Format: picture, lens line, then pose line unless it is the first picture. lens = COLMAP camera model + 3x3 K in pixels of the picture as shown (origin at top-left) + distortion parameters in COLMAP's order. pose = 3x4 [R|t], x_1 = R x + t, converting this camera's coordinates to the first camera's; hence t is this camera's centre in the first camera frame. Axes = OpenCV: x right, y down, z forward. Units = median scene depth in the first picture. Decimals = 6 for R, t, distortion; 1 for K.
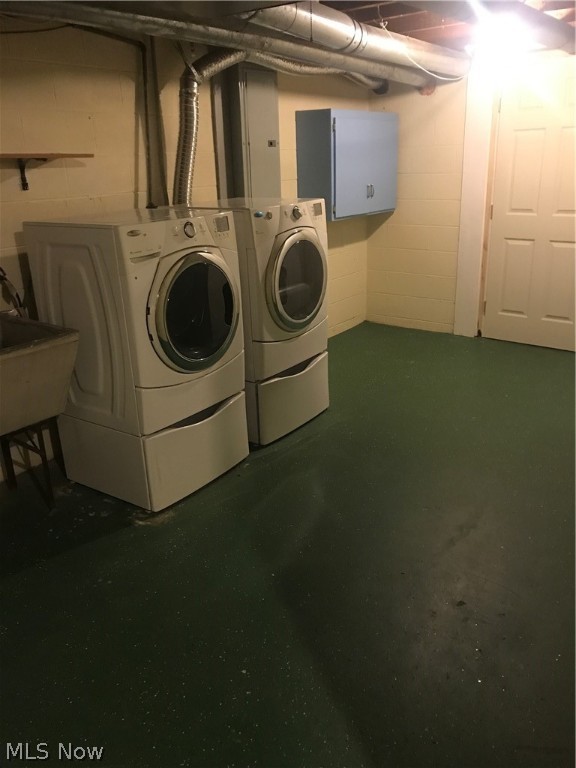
lens RADIAL K [[634.2, 0, 289.8], [0, 634.2, 381.3], [0, 0, 1]] dist [0.049961, -0.038794]
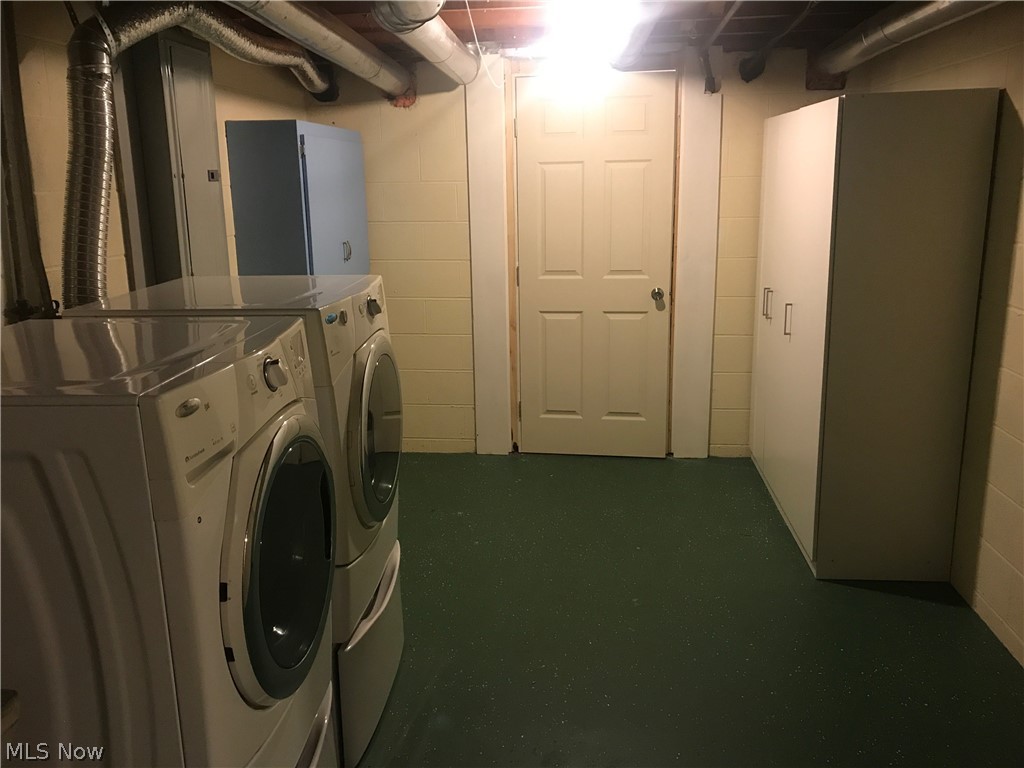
lens RADIAL K [[845.5, 0, 508.7], [0, 845.5, 387.3], [0, 0, 1]] dist [0.049961, -0.038794]
pose [[0.861526, -0.109666, 0.495728, -0.201097], [0.162406, 0.984618, -0.064427, -0.109468], [-0.481037, 0.136014, 0.866085, 0.280020]]
